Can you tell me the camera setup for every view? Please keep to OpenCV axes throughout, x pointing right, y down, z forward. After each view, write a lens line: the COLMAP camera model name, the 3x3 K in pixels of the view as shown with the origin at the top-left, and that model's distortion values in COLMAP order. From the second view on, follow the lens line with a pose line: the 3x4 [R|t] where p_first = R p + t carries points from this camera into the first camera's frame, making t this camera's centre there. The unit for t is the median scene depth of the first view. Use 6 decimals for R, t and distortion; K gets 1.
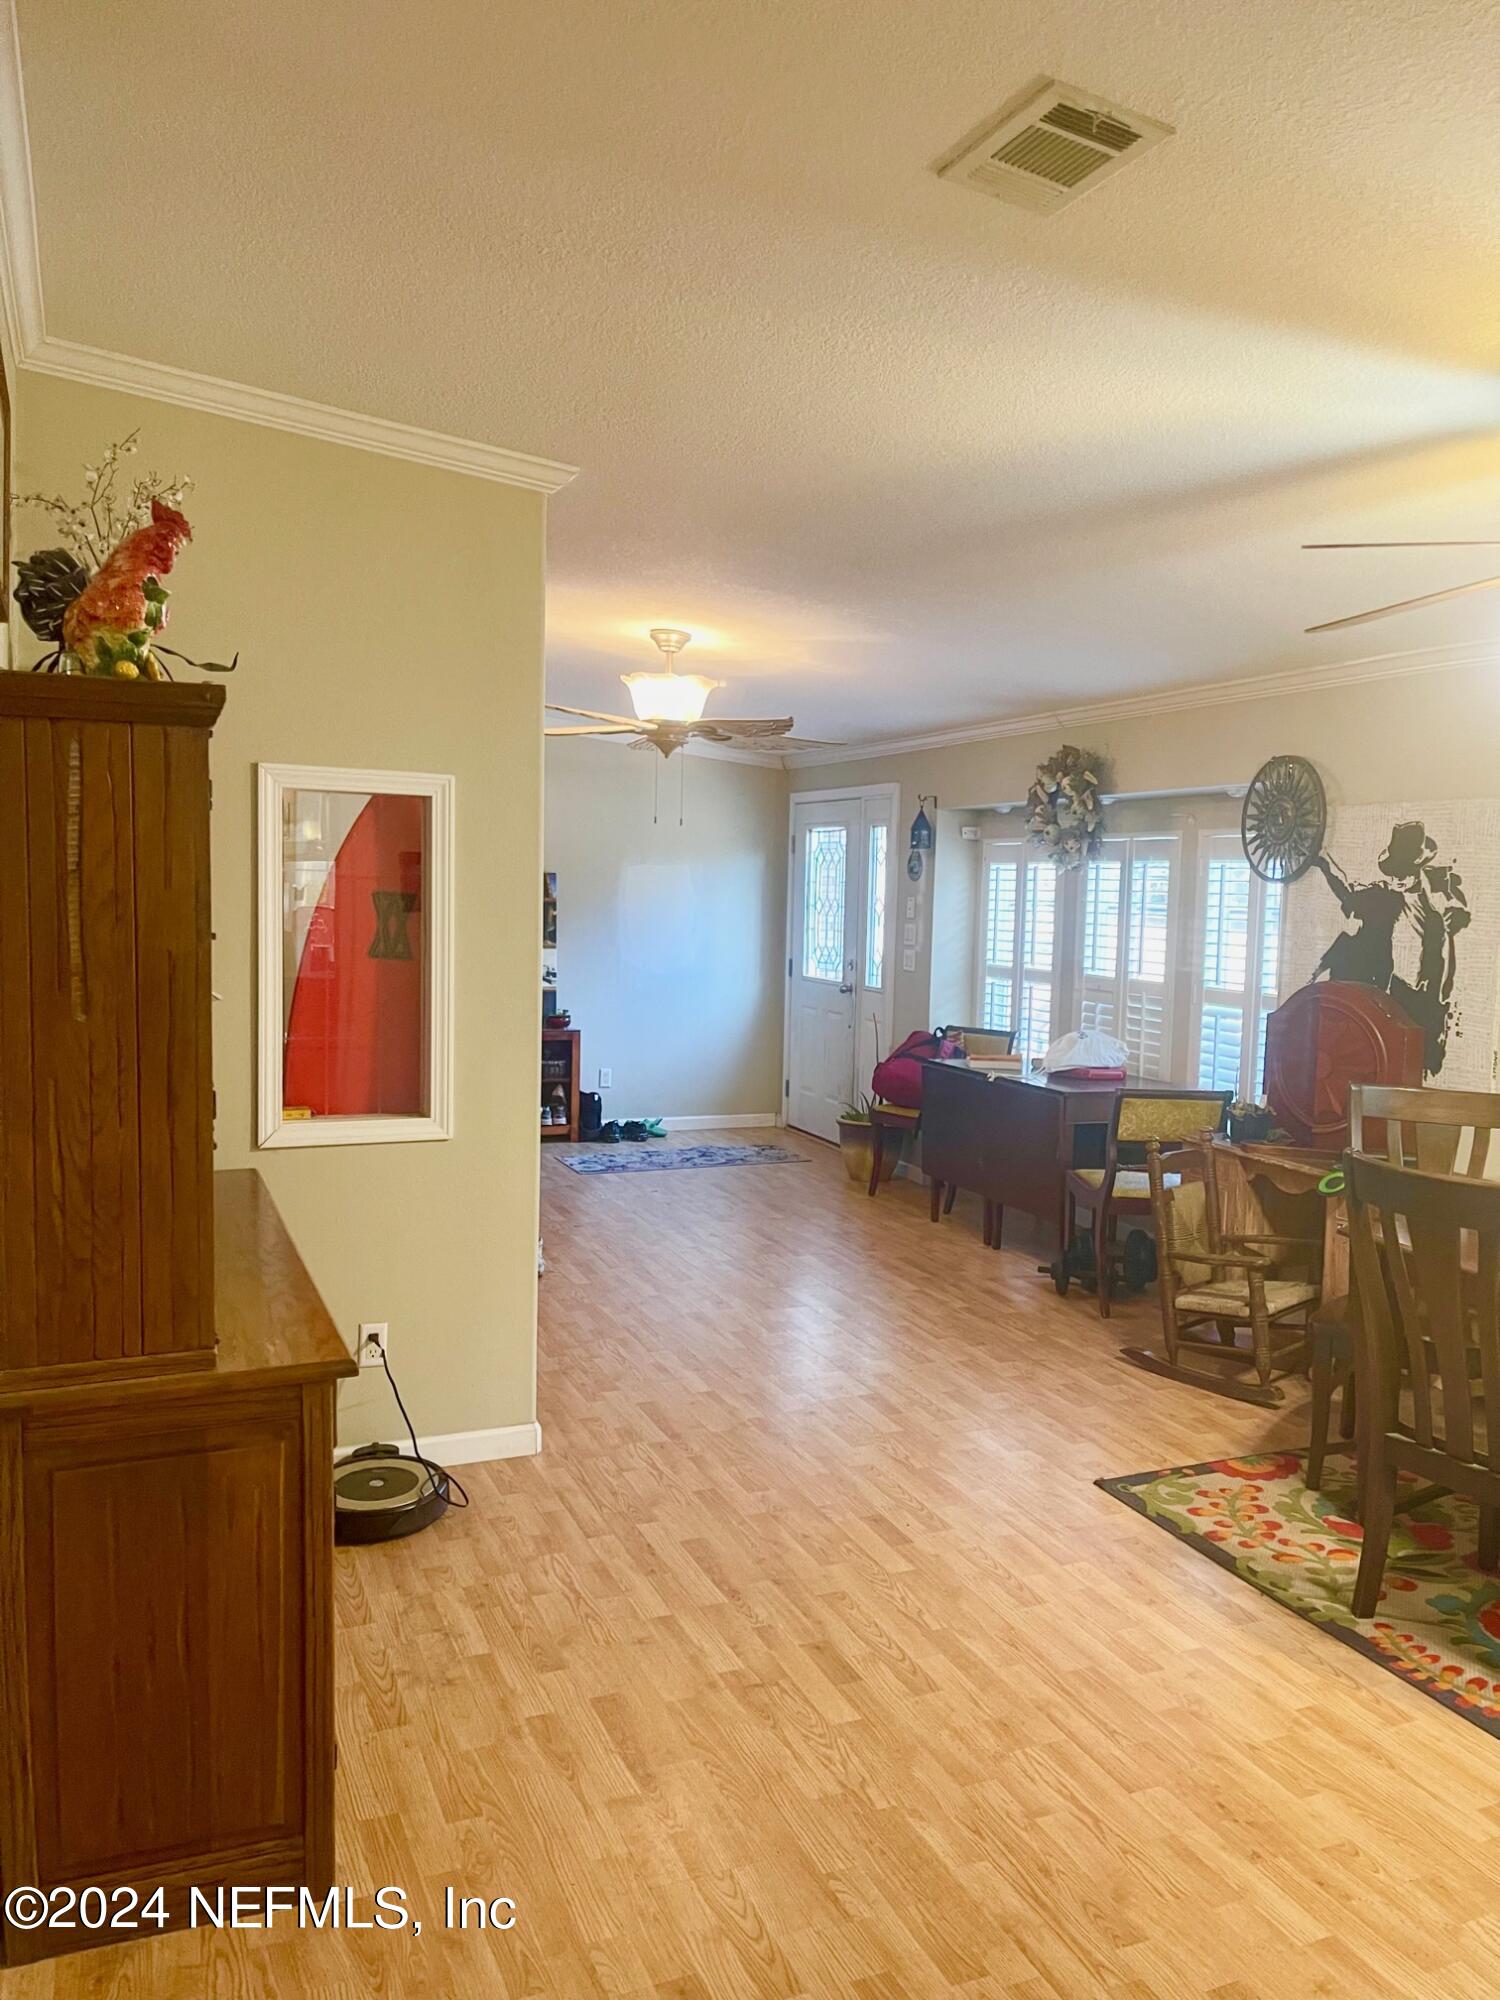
lens RADIAL K [[1551.0, 0, 750.0], [0, 1551.0, 1000.0], [0, 0, 1]] dist [0.070170, -0.089051]
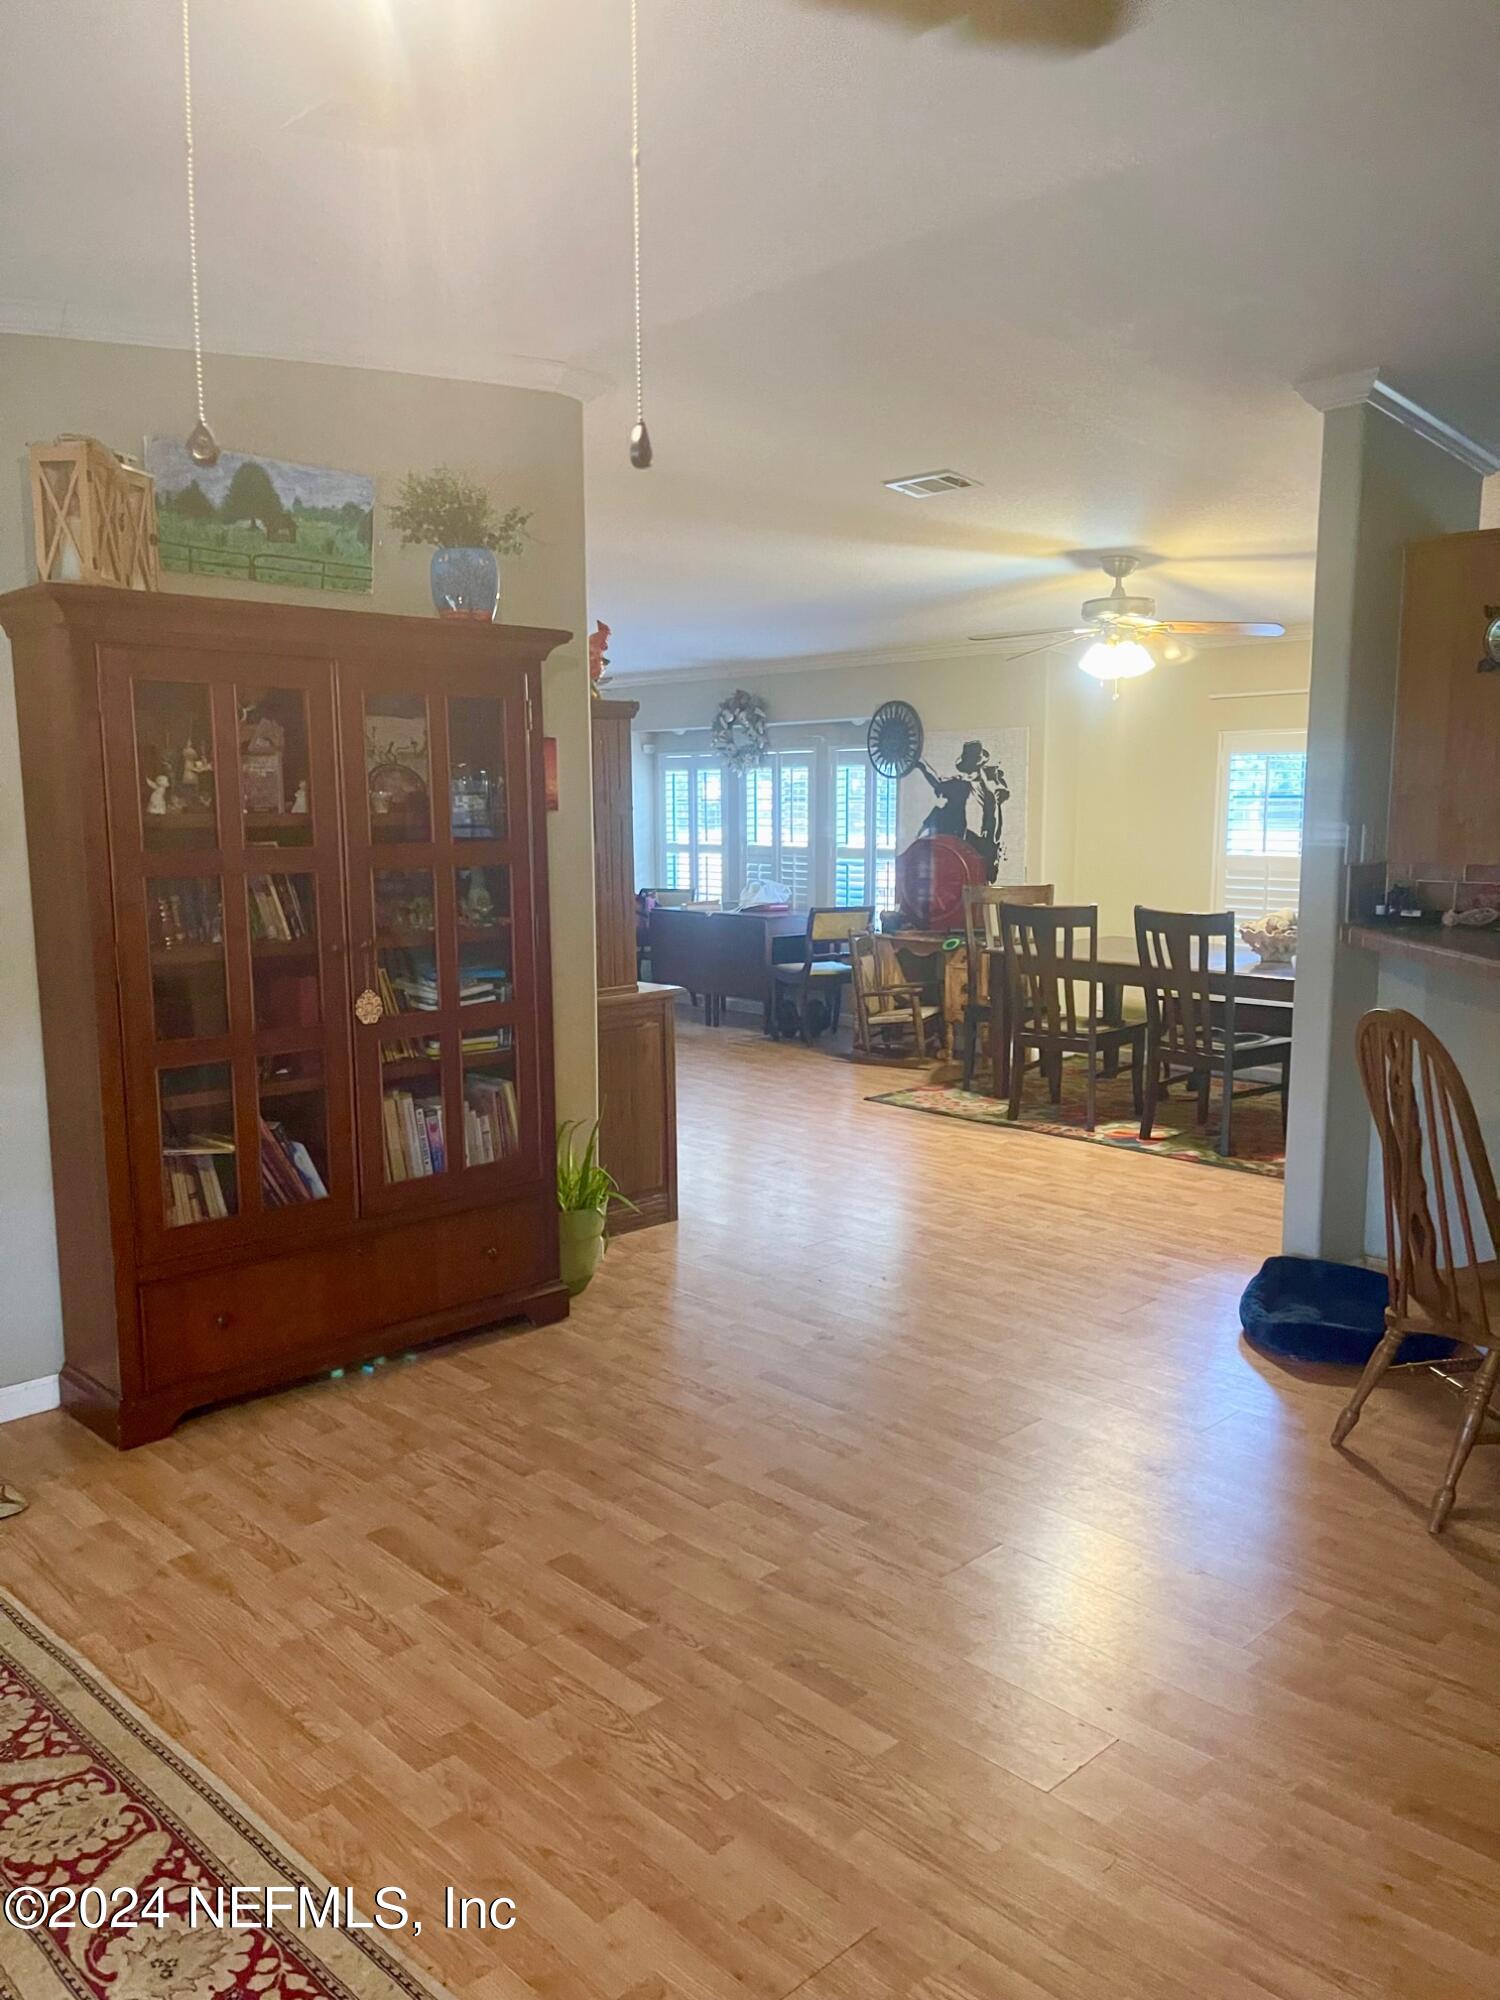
lens RADIAL K [[1551.0, 0, 750.0], [0, 1551.0, 1000.0], [0, 0, 1]] dist [0.070170, -0.089051]
pose [[0.934433, -0.072184, 0.348746, -0.411953], [0.052569, 0.996474, 0.065398, 0.045291], [-0.352237, -0.042777, 0.934933, -0.518348]]
